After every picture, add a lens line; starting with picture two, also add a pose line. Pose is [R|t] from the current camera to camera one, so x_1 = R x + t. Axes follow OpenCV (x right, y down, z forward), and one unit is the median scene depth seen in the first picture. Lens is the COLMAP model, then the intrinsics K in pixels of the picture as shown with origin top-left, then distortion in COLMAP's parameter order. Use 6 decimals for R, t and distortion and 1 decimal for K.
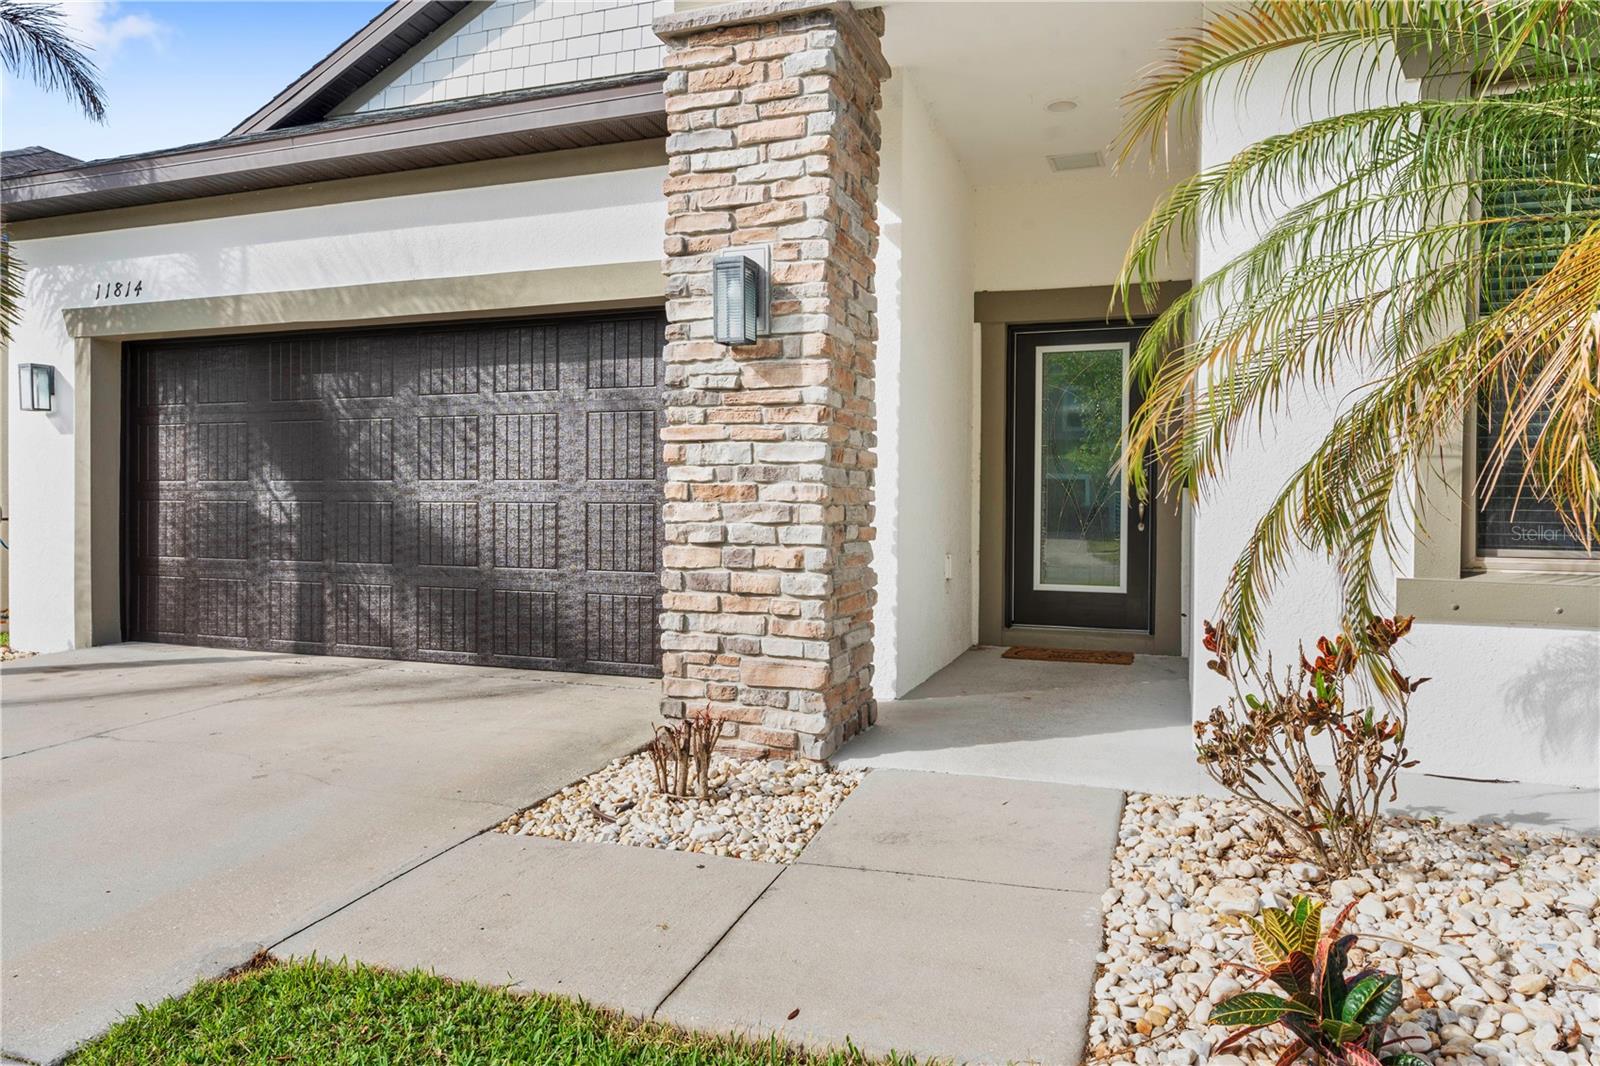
lens RADIAL K [[1066.2, 0, 800.0], [0, 1066.2, 533.0], [0, 0, 1]] dist [0.001131, 0.000335]
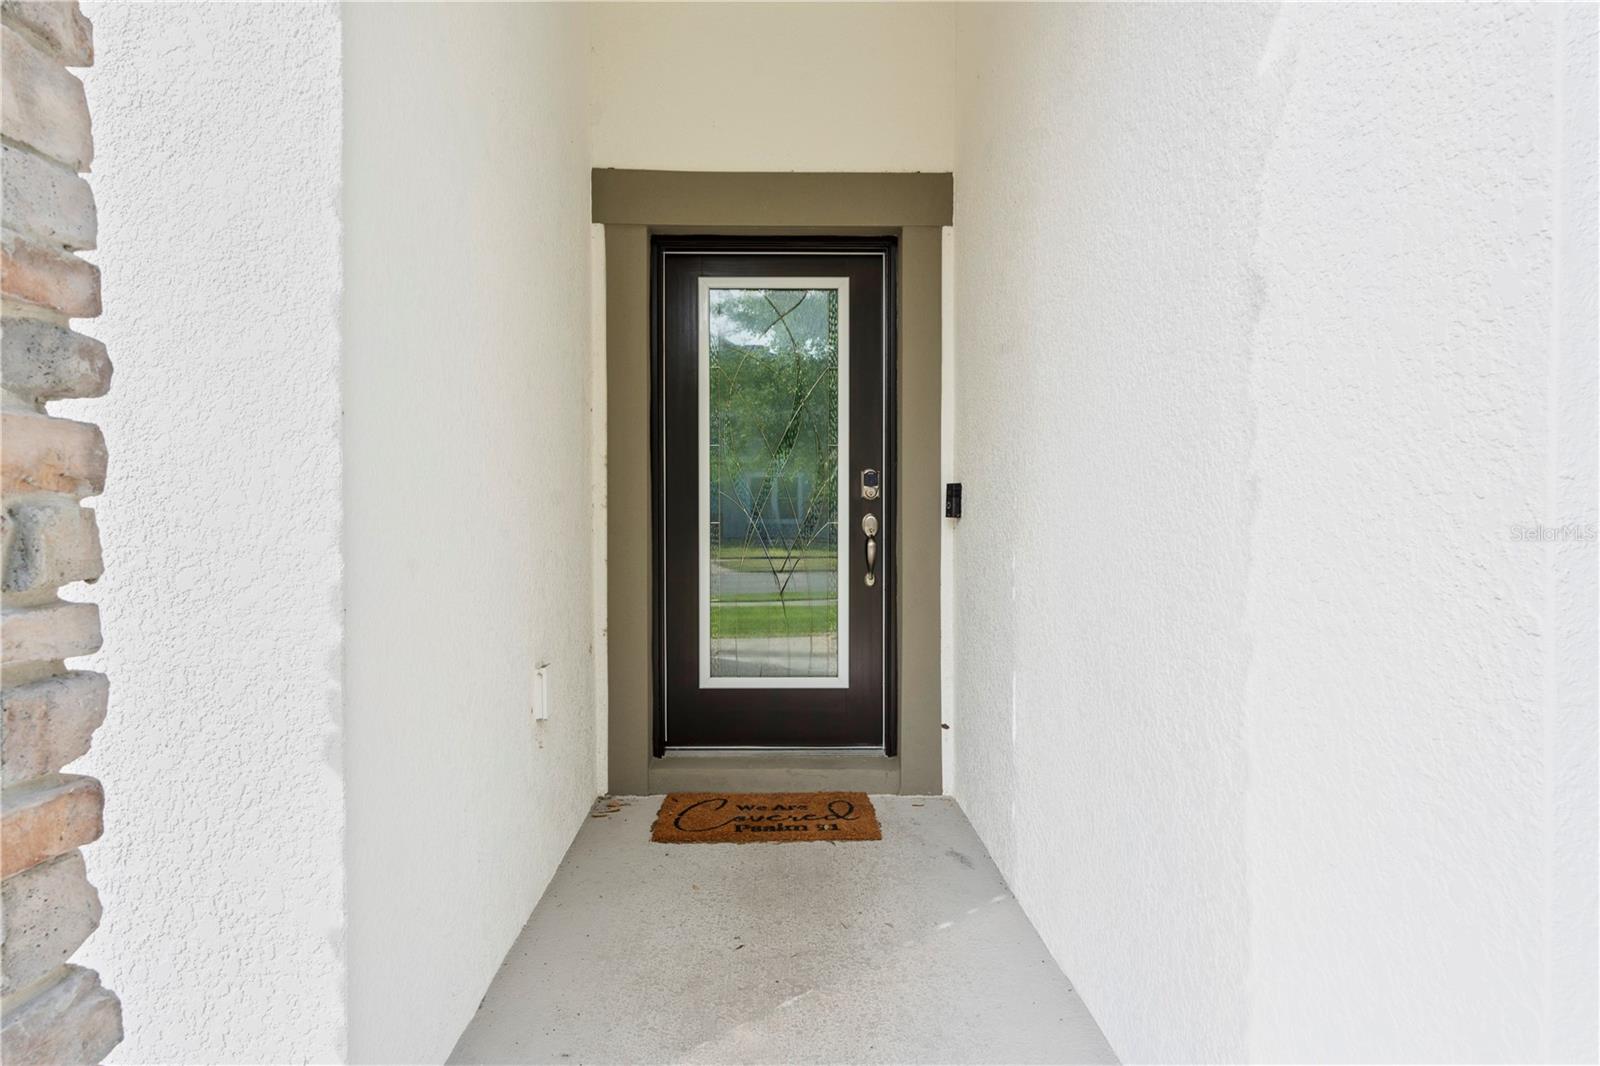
lens RADIAL K [[933.3, 0, 800.0], [0, 933.3, 533.0], [0, 0, 1]] dist [-0.002376, -0.000100]
pose [[0.932655, -0.013402, 0.360520, 0.087453], [0.013611, 0.999905, 0.001960, -0.034434], [-0.360513, 0.003079, 0.932749, 0.511385]]
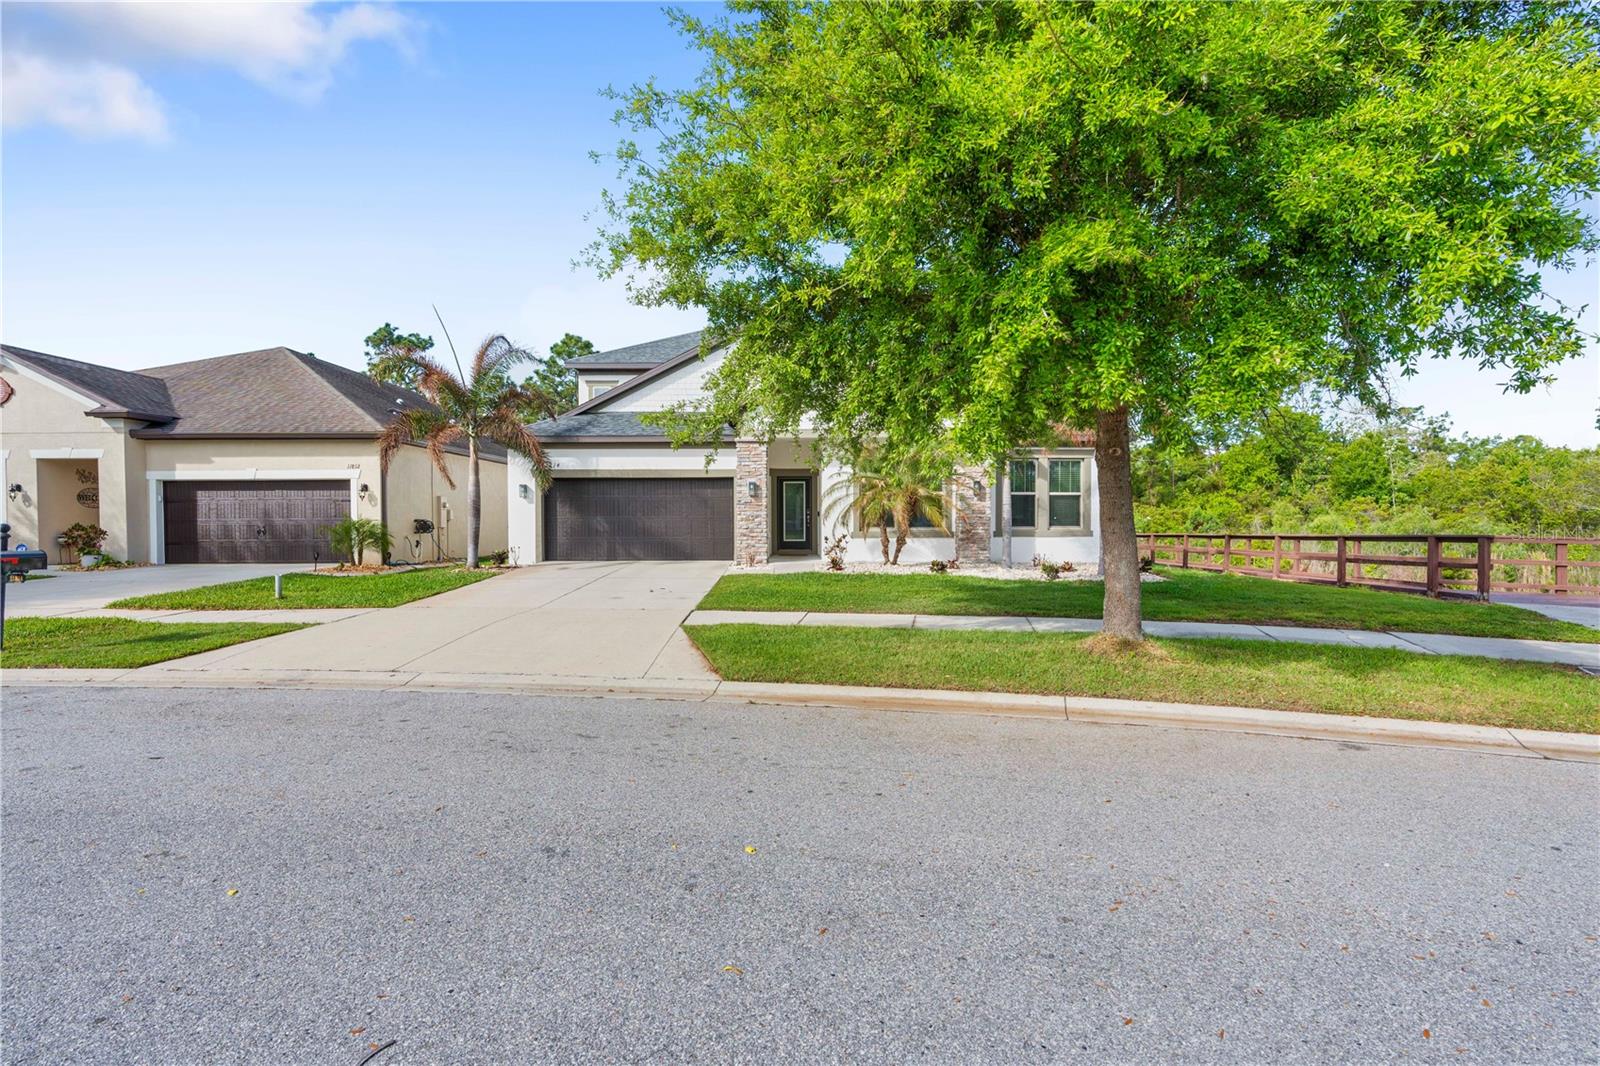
lens RADIAL K [[794.9, 0, 803.3], [0, 794.9, 524.0], [0, 0, 1]] dist [-0.003579, -0.000184]
pose [[0.927043, -0.013967, 0.374696, -0.875726], [0.020199, 0.999715, -0.012708, 0.029907], [-0.374412, 0.019350, 0.927061, -1.952559]]
